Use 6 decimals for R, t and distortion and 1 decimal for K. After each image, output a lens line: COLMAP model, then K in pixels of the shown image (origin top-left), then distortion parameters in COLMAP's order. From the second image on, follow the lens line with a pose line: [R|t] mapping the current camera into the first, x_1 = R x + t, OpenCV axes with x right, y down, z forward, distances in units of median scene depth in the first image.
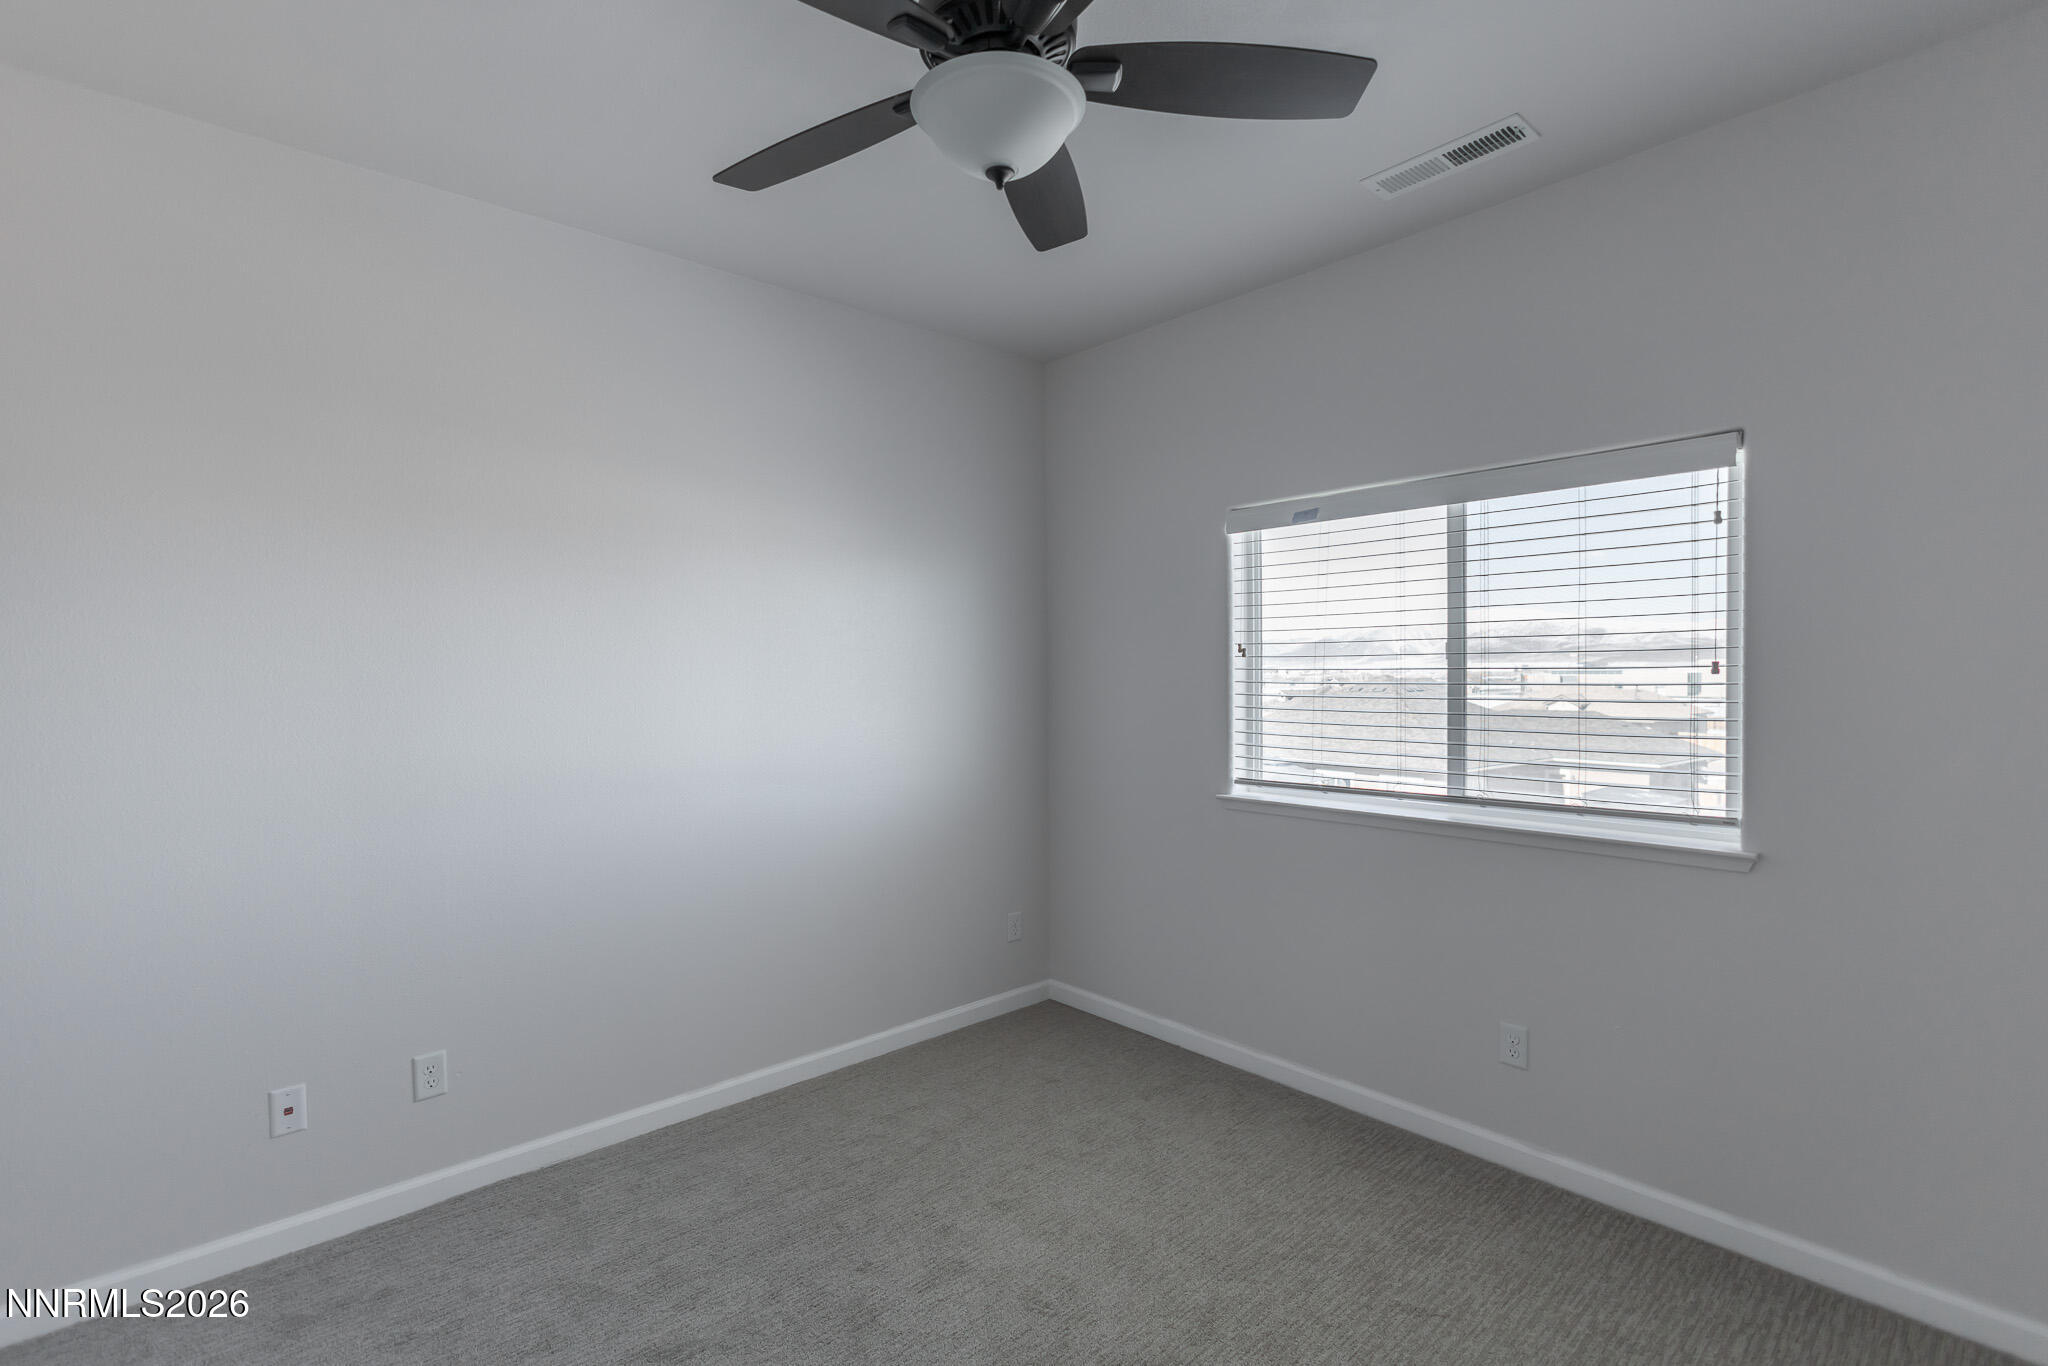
lens RADIAL K [[950.6, 0, 1024.1], [0, 950.6, 694.2], [0, 0, 1]] dist [-0.005435, -0.001207]
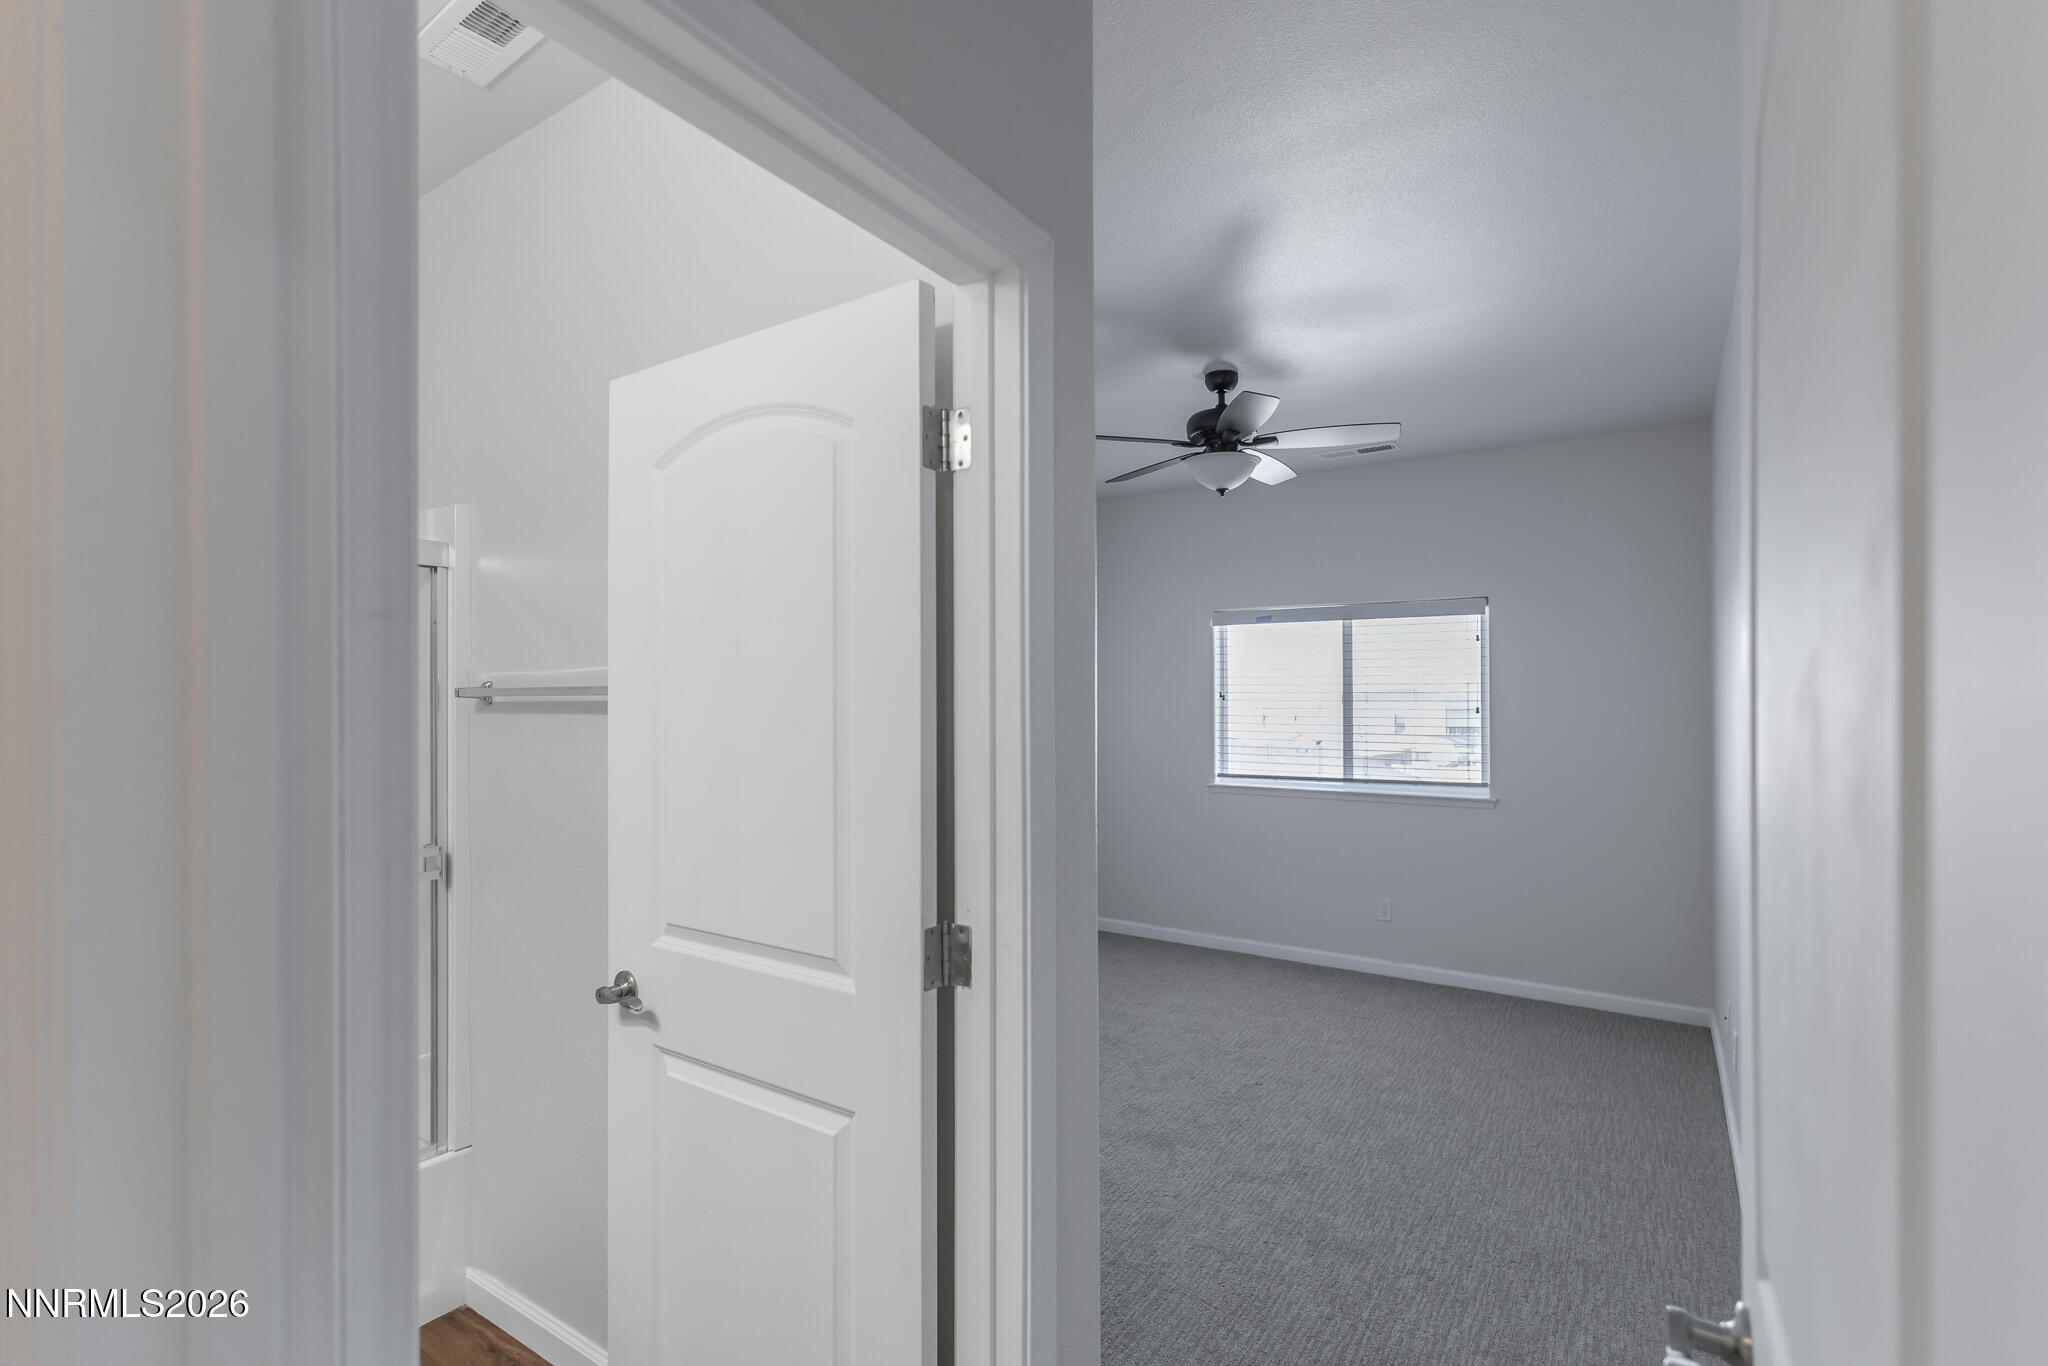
lens RADIAL K [[950.6, 0, 1026.8], [0, 950.6, 682.1], [0, 0, 1]] dist [-0.005435, -0.001207]
pose [[0.967194, 0.017796, 0.253414, -0.735586], [-0.006089, 0.998881, -0.046909, 0.013398], [-0.253965, 0.043827, 0.966220, -0.744972]]
